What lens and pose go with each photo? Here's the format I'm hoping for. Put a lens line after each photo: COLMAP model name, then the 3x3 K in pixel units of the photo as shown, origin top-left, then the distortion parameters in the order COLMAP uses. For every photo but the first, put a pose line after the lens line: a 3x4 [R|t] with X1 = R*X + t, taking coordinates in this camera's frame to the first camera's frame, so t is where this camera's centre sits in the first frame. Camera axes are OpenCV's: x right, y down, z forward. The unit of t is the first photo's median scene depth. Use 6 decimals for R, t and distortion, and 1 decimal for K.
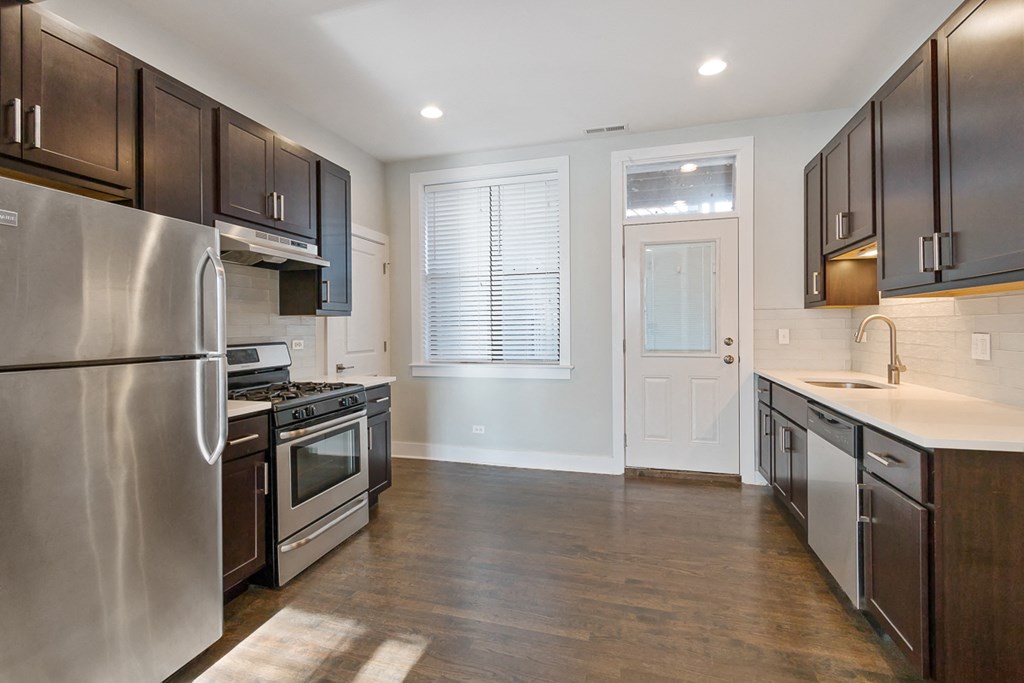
lens RADIAL K [[460.4, 0, 509.1], [0, 460.4, 331.3], [0, 0, 1]] dist [0.000302, -0.000125]
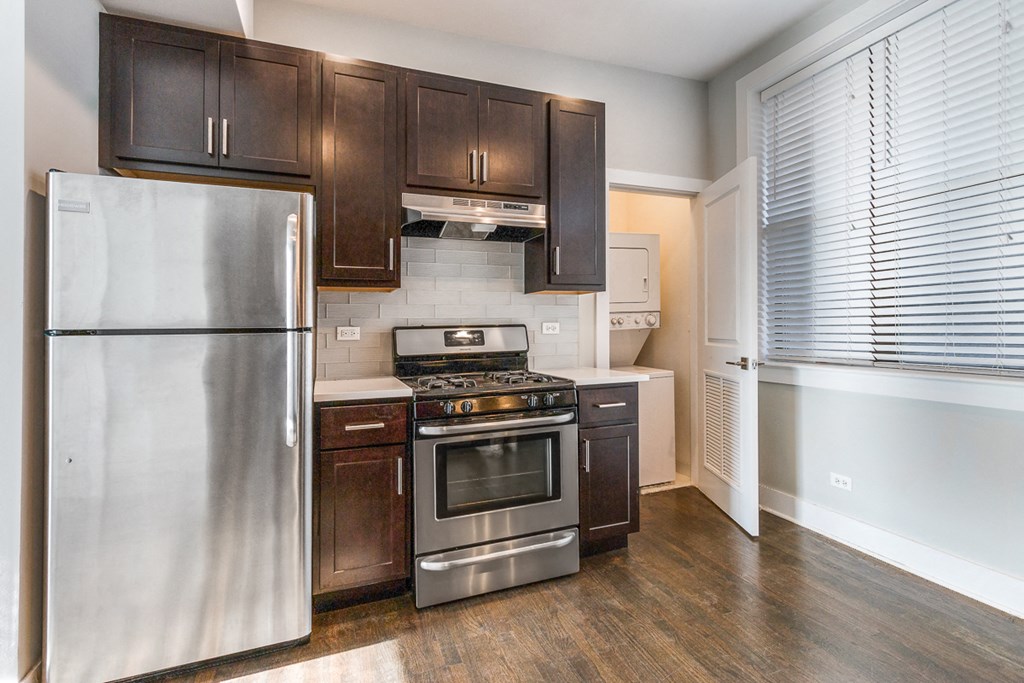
lens RADIAL K [[493.8, 0, 530.8], [0, 493.8, 326.9], [0, 0, 1]] dist [0.002440, 0.000575]
pose [[0.612666, -0.002806, -0.790337, 0.245185], [0.003373, 0.999994, -0.000936, 0.028166], [0.790335, -0.002092, 0.612672, 0.430418]]
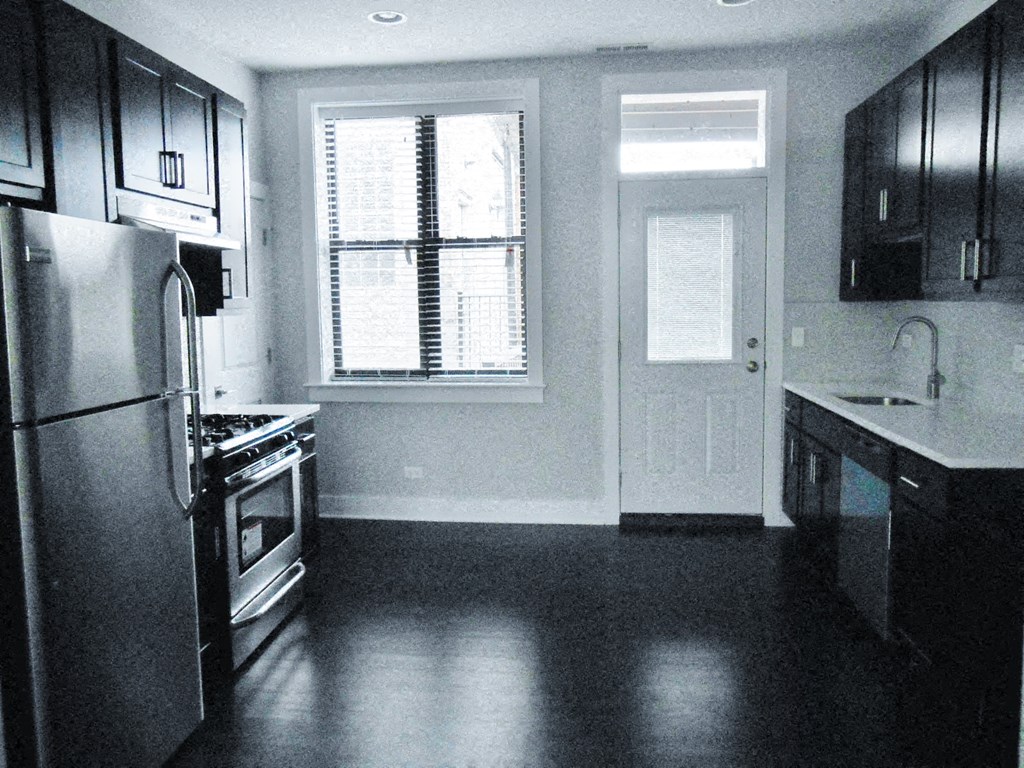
lens RADIAL K [[794.4, 0, 534.9], [0, 794.4, 385.6], [0, 0, 1]] dist [-0.005320, 0.001112]
pose [[0.980030, -0.018111, 0.198021, -0.172881], [-0.002003, 0.994894, 0.100908, -0.052865], [-0.198838, -0.099290, 0.974990, -0.266037]]
